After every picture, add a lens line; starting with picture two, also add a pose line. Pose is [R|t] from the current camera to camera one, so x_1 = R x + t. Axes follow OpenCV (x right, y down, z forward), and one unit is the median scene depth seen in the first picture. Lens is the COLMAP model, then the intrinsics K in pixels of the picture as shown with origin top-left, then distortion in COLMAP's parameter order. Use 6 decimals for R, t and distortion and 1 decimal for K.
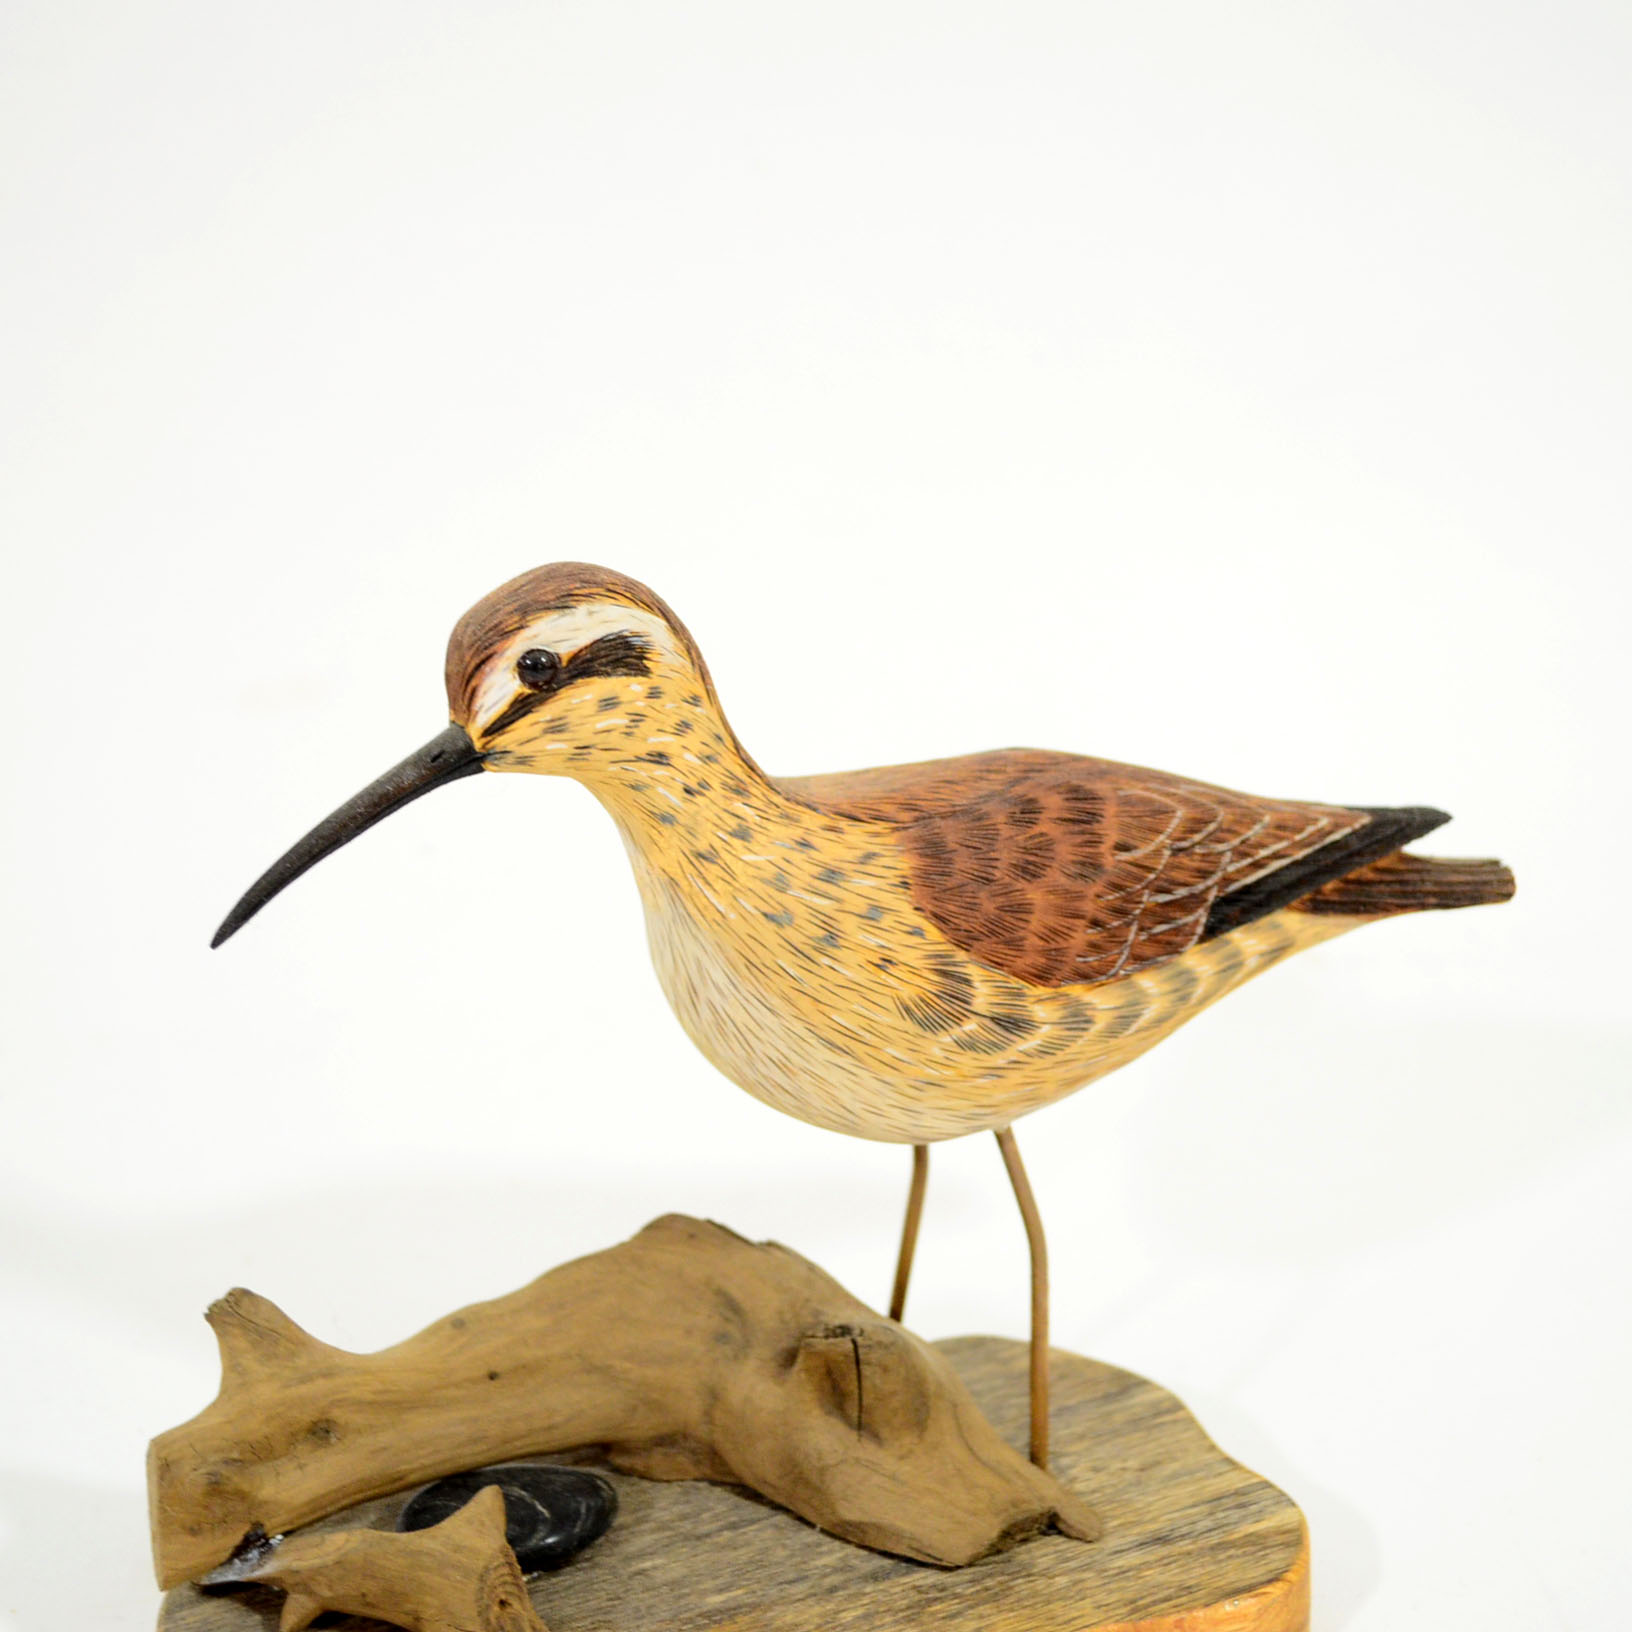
lens RADIAL K [[2357.8, 0, 816.0], [0, 2357.8, 816.0], [0, 0, 1]] dist [-0.032218, 0.018237]
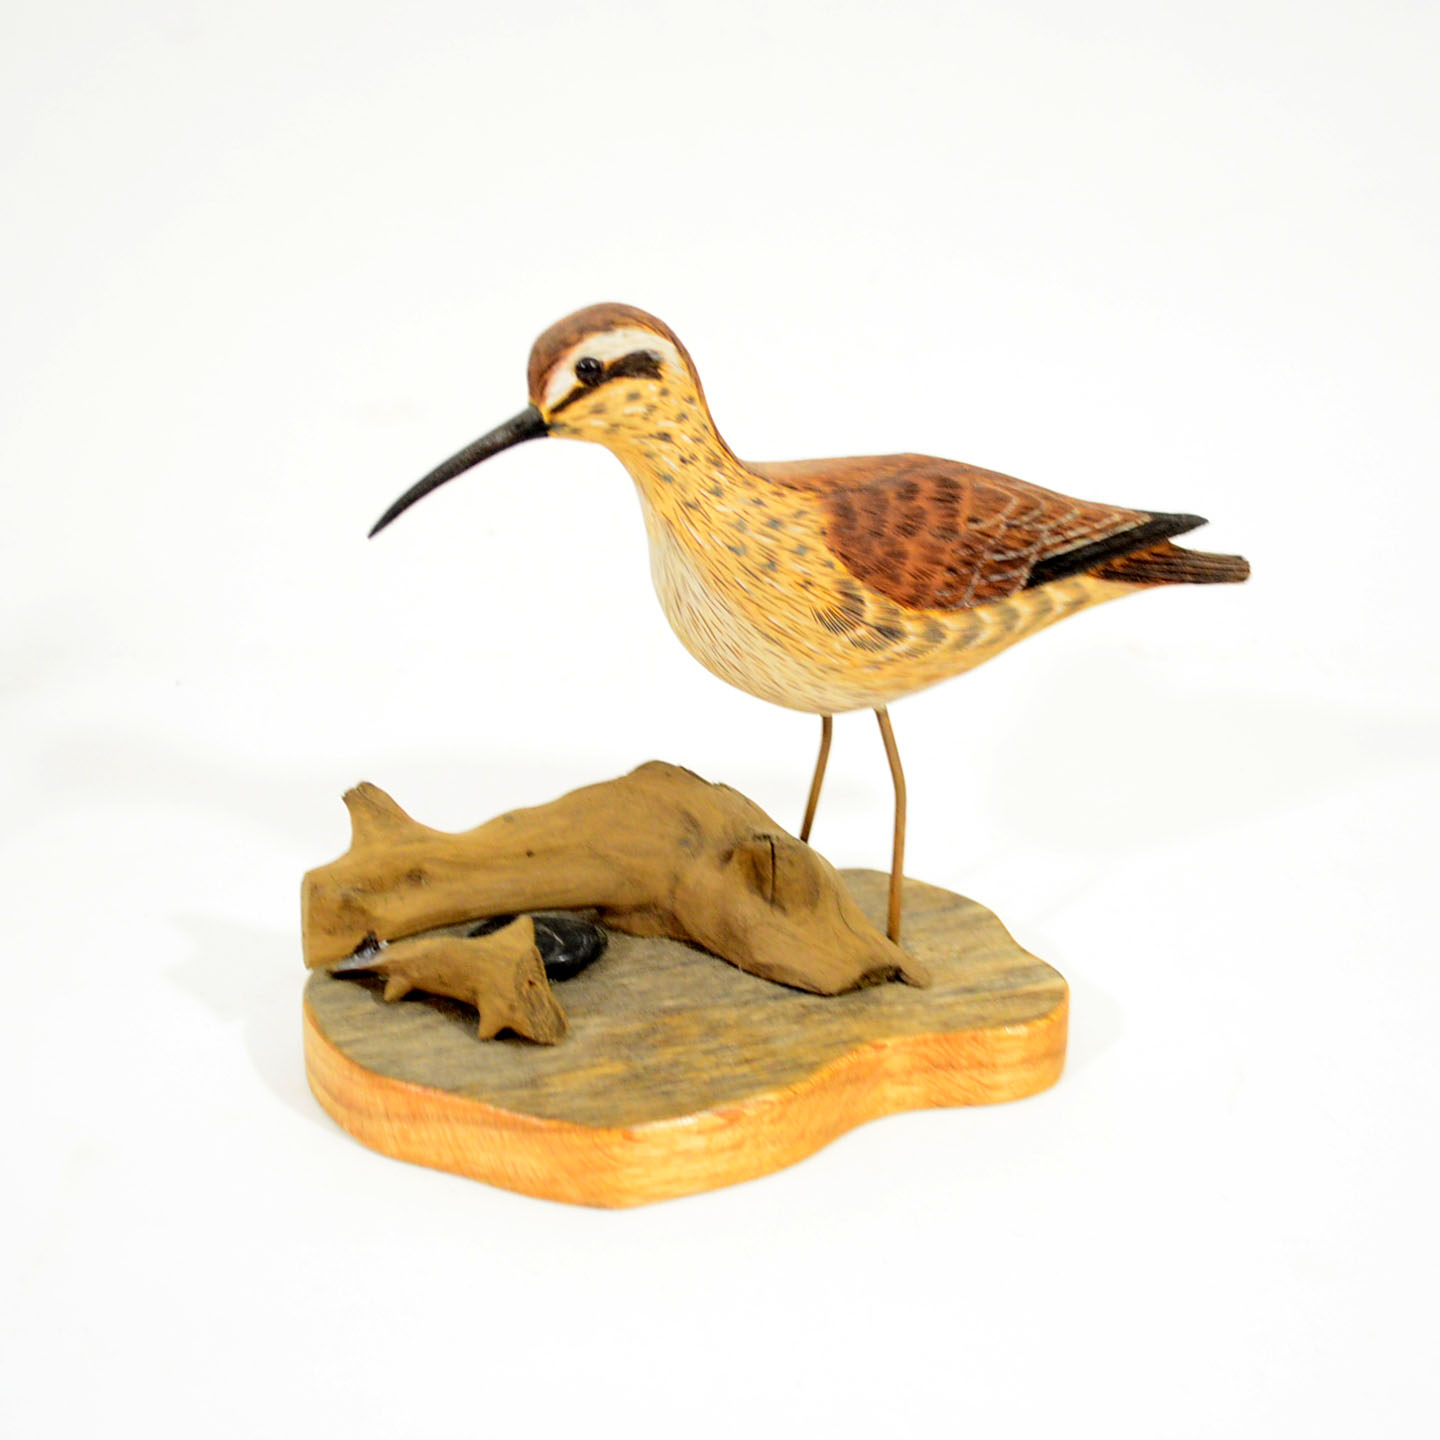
lens RADIAL K [[1961.1, 0, 720.0], [0, 1961.1, 720.0], [0, 0, 1]] dist [-0.019680, -0.013155]
pose [[0.997481, 0.062556, -0.033431, 0.020336], [-0.060207, 0.995922, 0.067188, 0.064630], [0.037498, -0.065006, 0.997180, -0.241585]]
